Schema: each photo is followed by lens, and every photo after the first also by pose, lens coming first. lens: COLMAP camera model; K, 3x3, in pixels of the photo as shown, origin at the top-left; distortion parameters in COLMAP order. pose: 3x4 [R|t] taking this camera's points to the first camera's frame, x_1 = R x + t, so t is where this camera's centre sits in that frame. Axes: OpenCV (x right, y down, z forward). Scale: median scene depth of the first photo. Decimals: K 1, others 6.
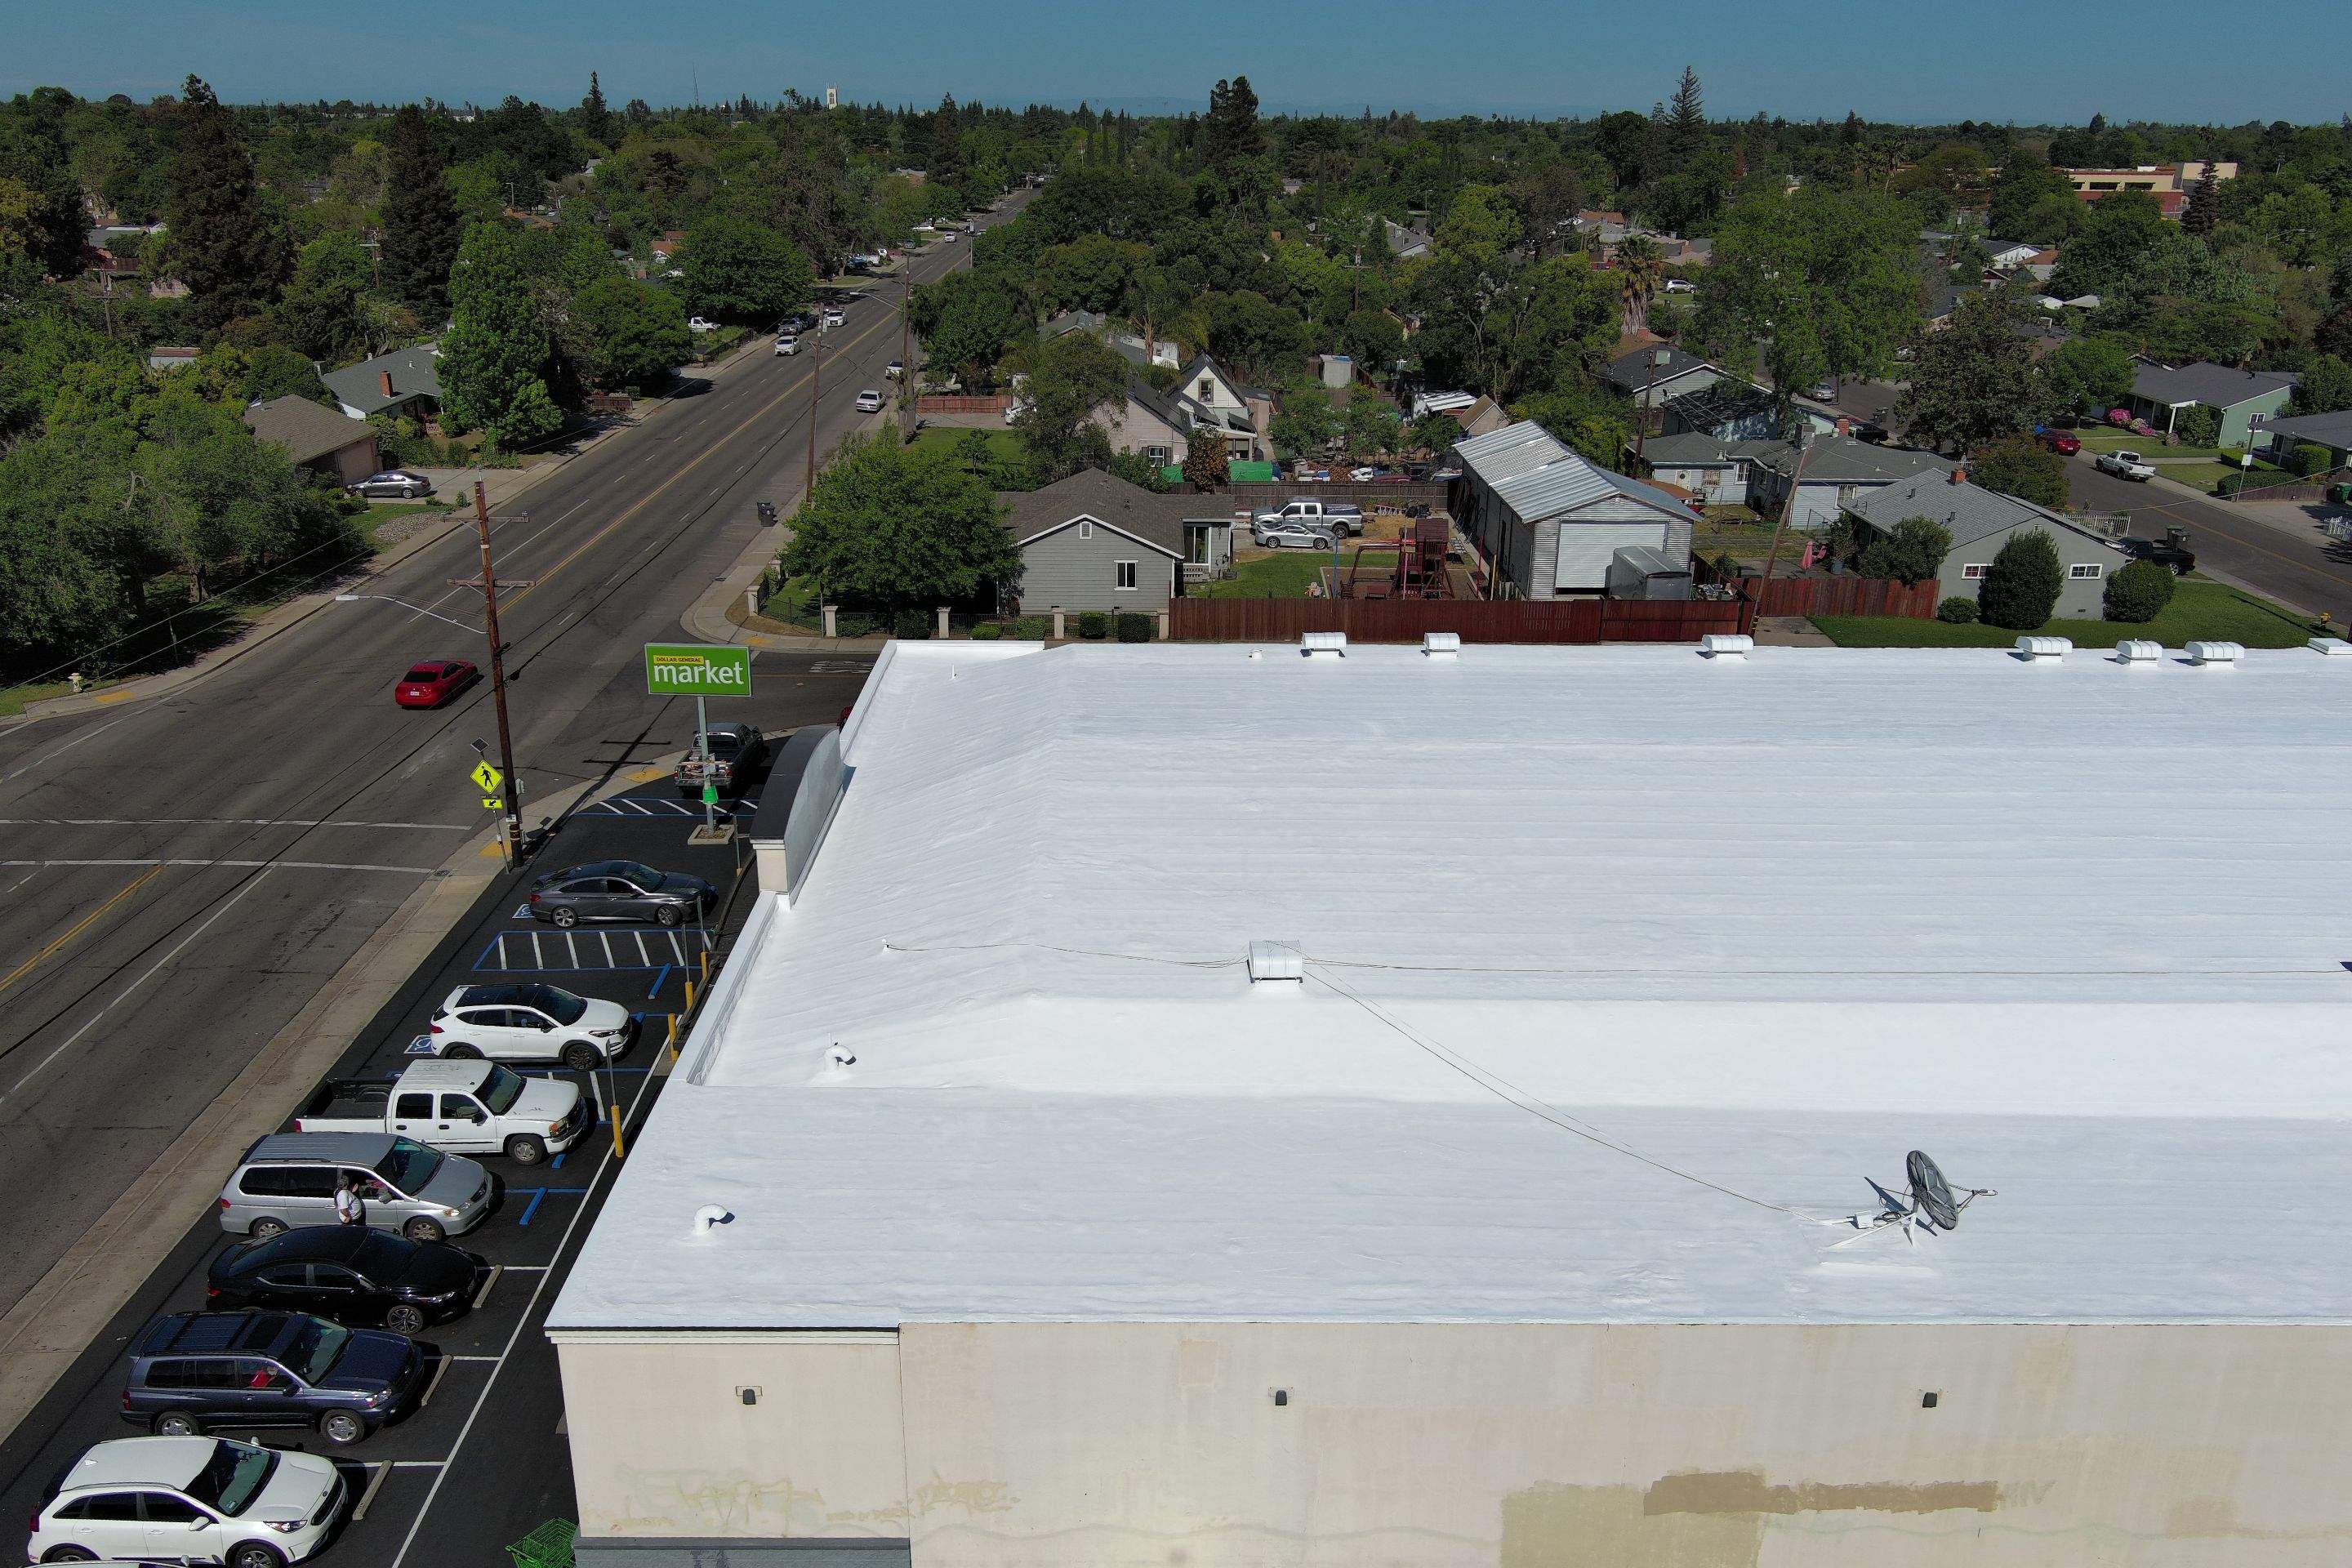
lens RADIAL K [[1825.7, 0, 1181.0], [0, 1825.7, 786.5], [0, 0, 1]] dist [0.017330, -0.015022]
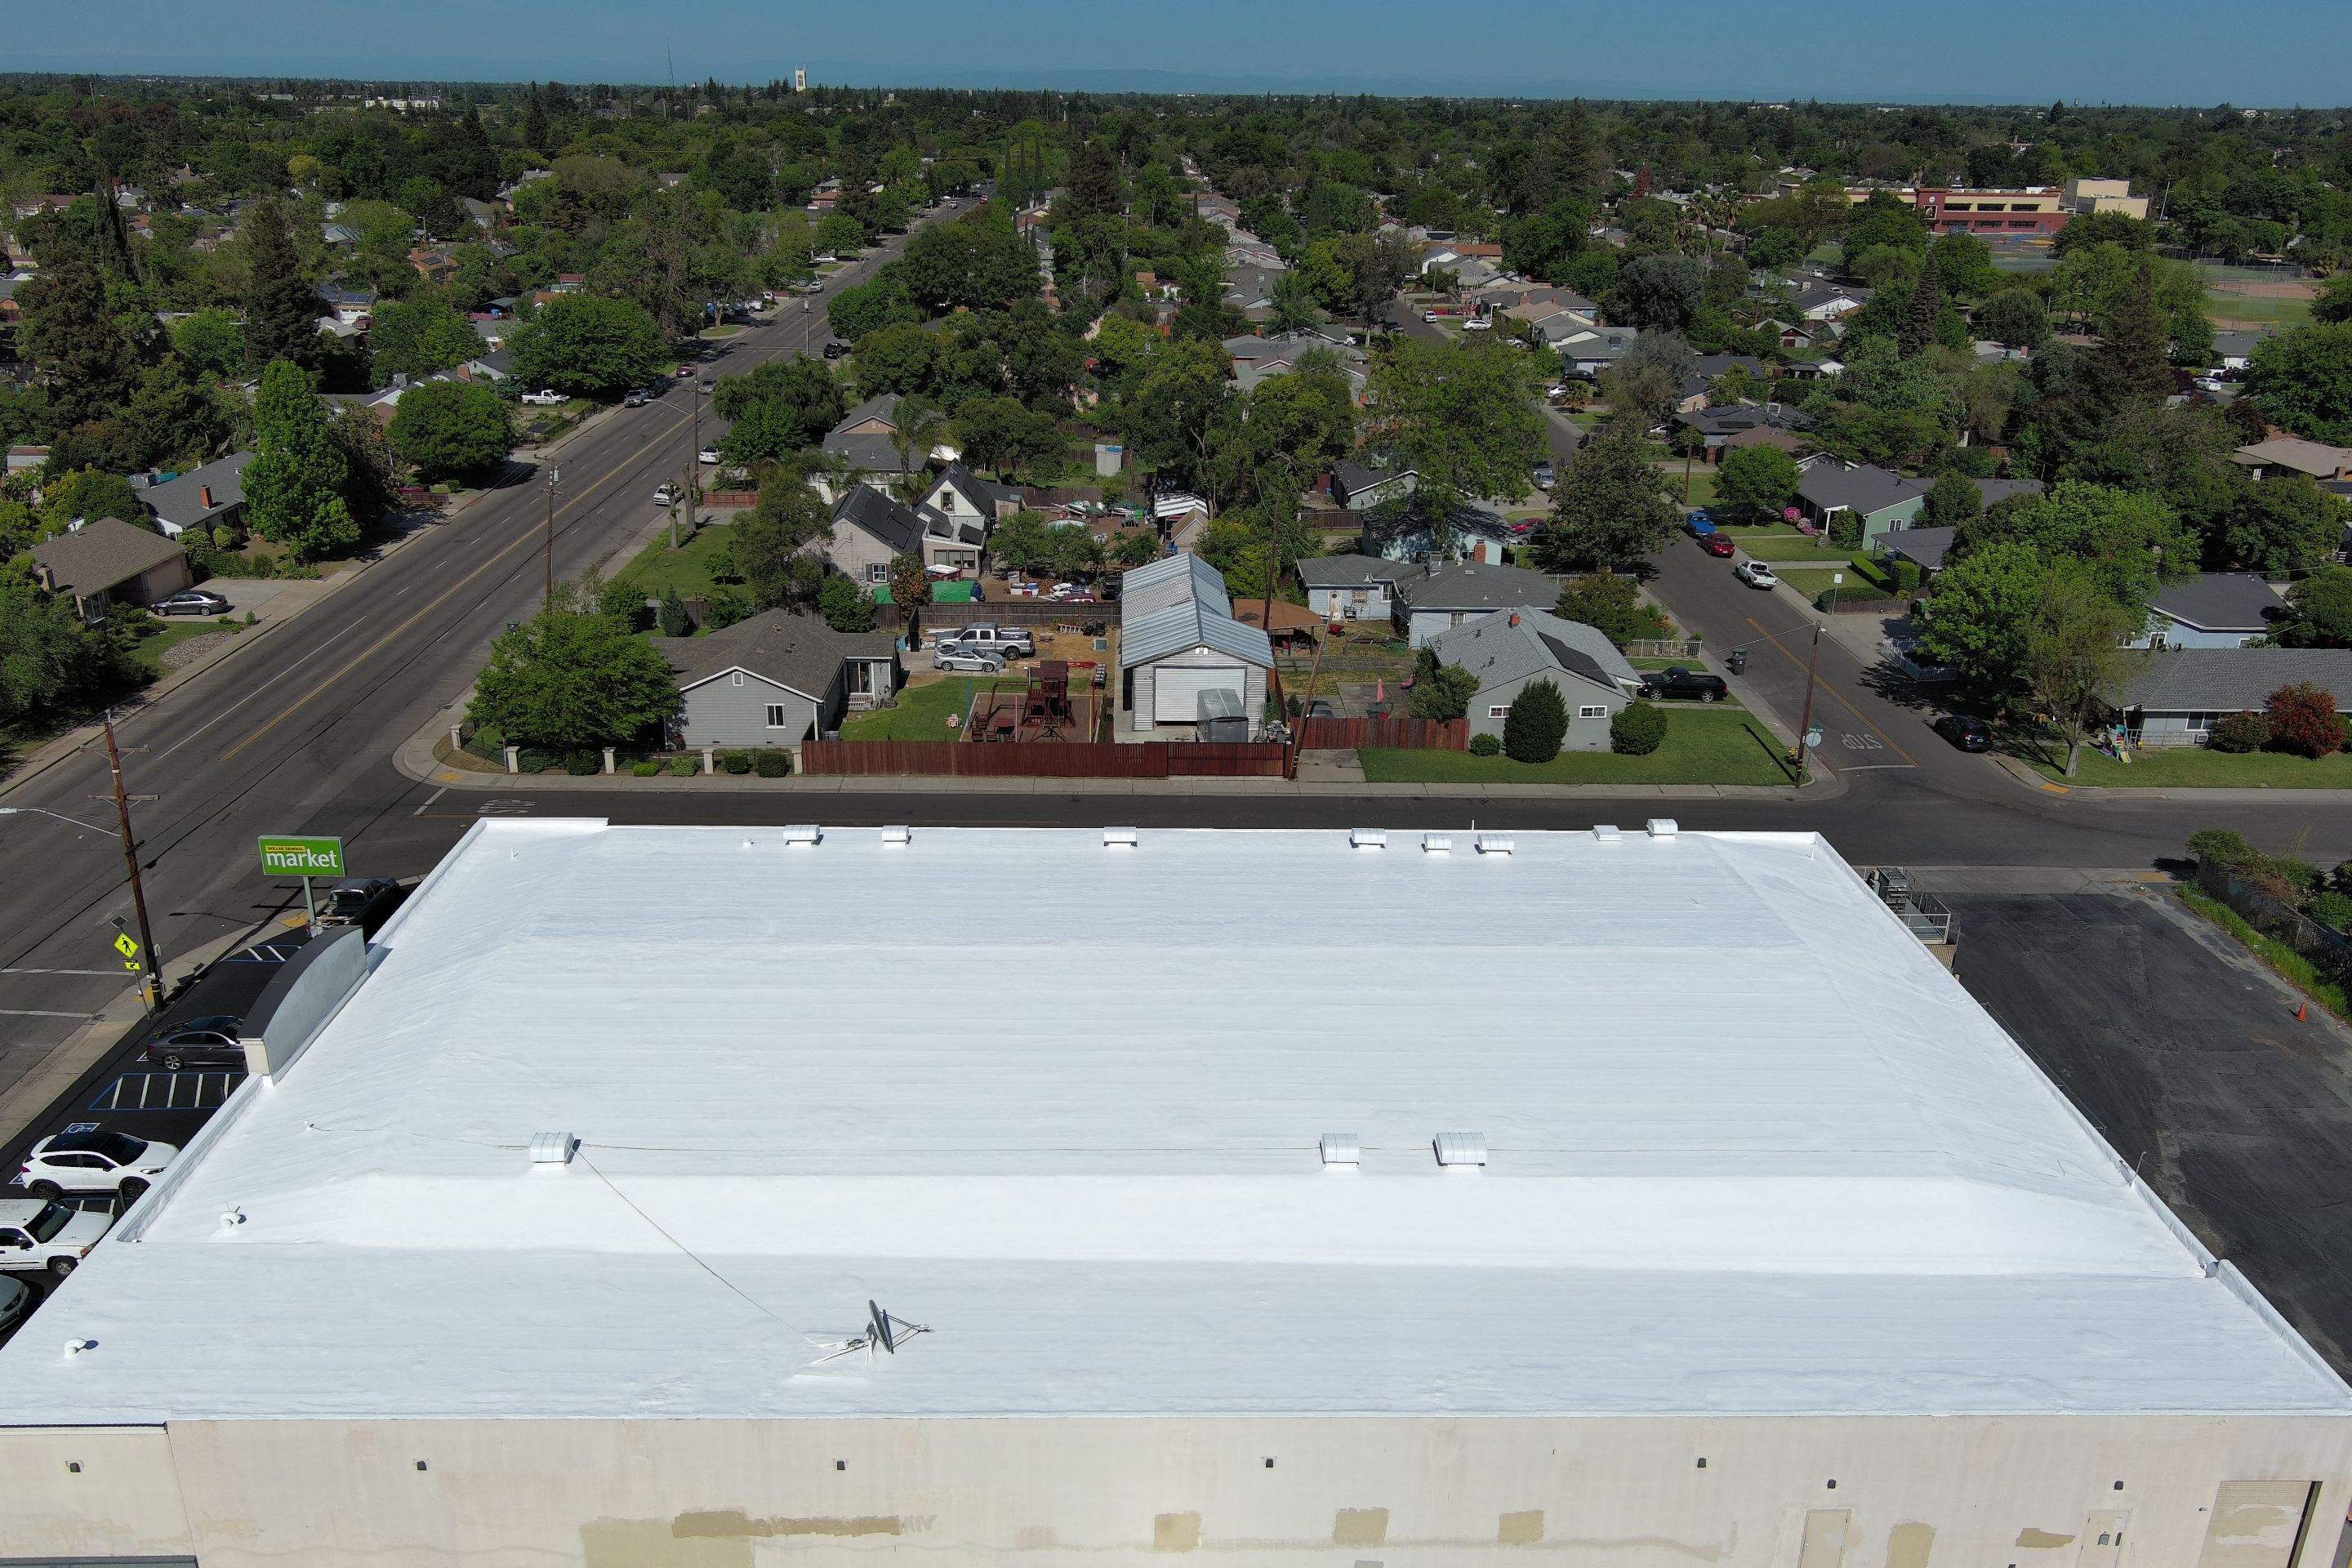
lens RADIAL K [[1825.7, 0, 1176.2], [0, 1825.7, 785.0], [0, 0, 1]] dist [0.017330, -0.015022]
pose [[0.999978, 0.001133, 0.006595, 0.222584], [-0.001213, 0.999924, 0.012271, -0.086654], [-0.006580, -0.012278, 0.999903, -0.182223]]
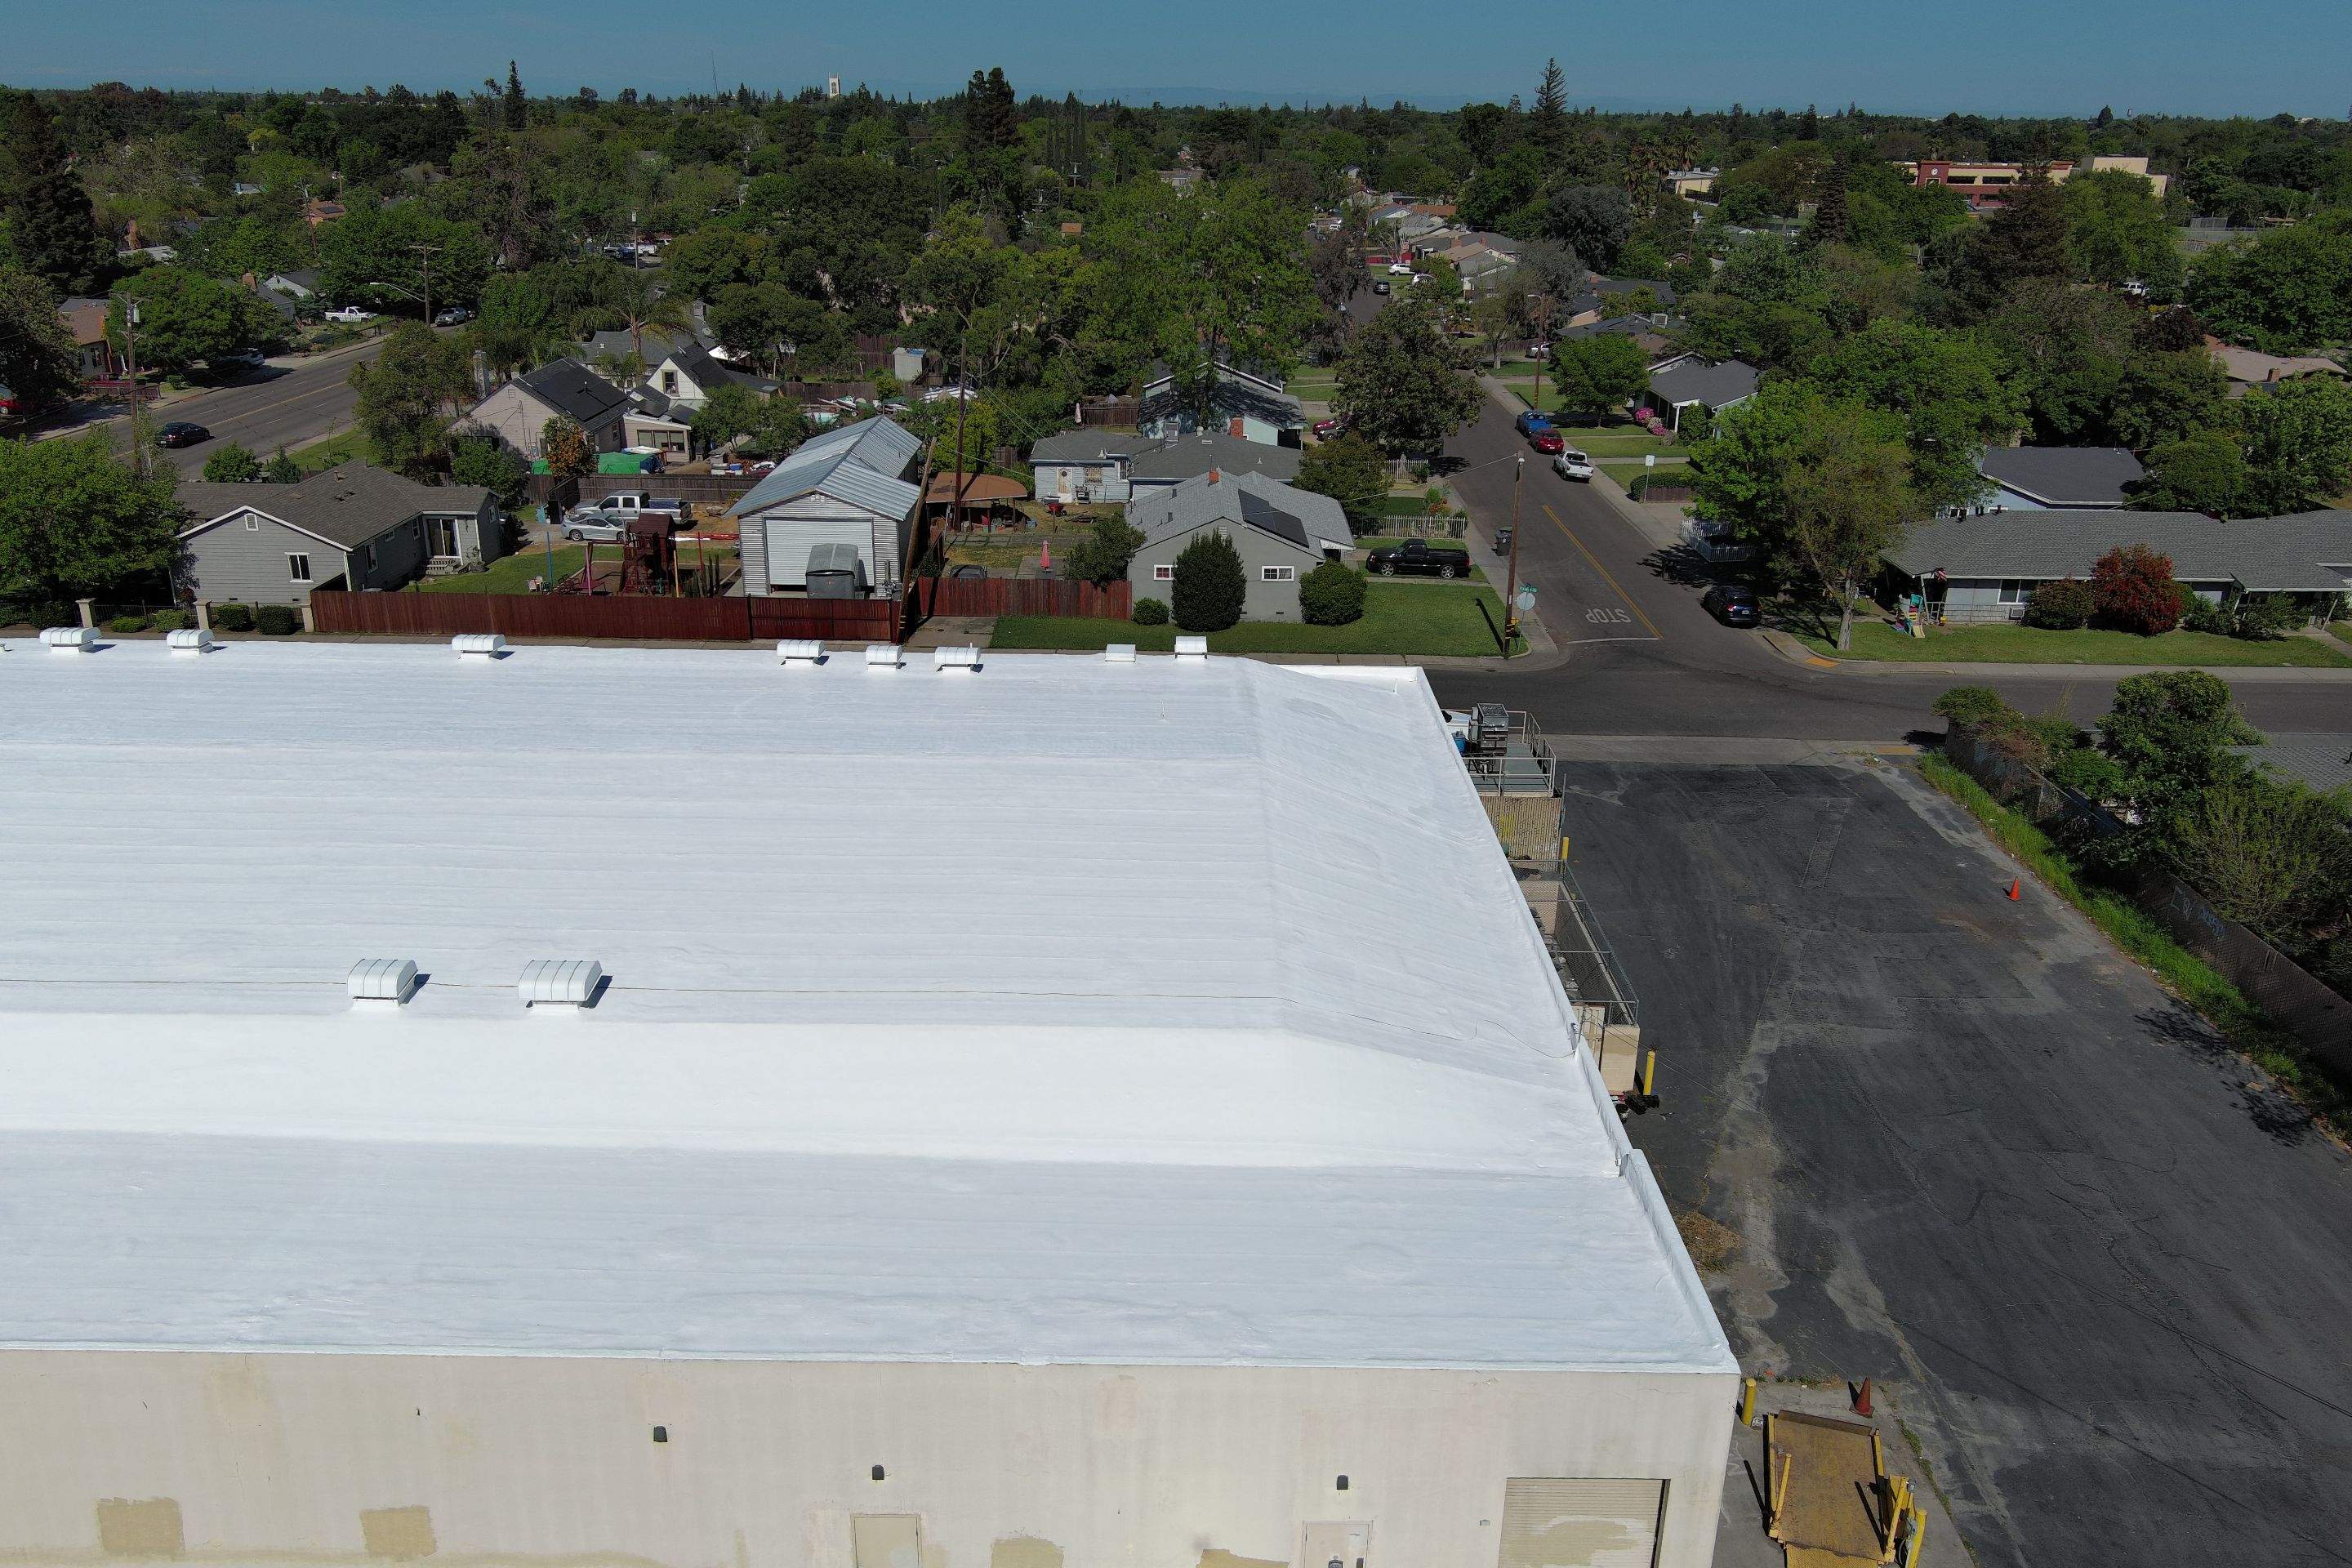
lens RADIAL K [[1825.7, 0, 1171.3], [0, 1825.7, 788.8], [0, 0, 1]] dist [0.017330, -0.015022]
pose [[0.999756, 0.010224, -0.019574, 0.468701], [-0.010112, 0.999932, 0.005840, -0.006092], [0.019633, -0.005641, 0.999791, 0.010157]]
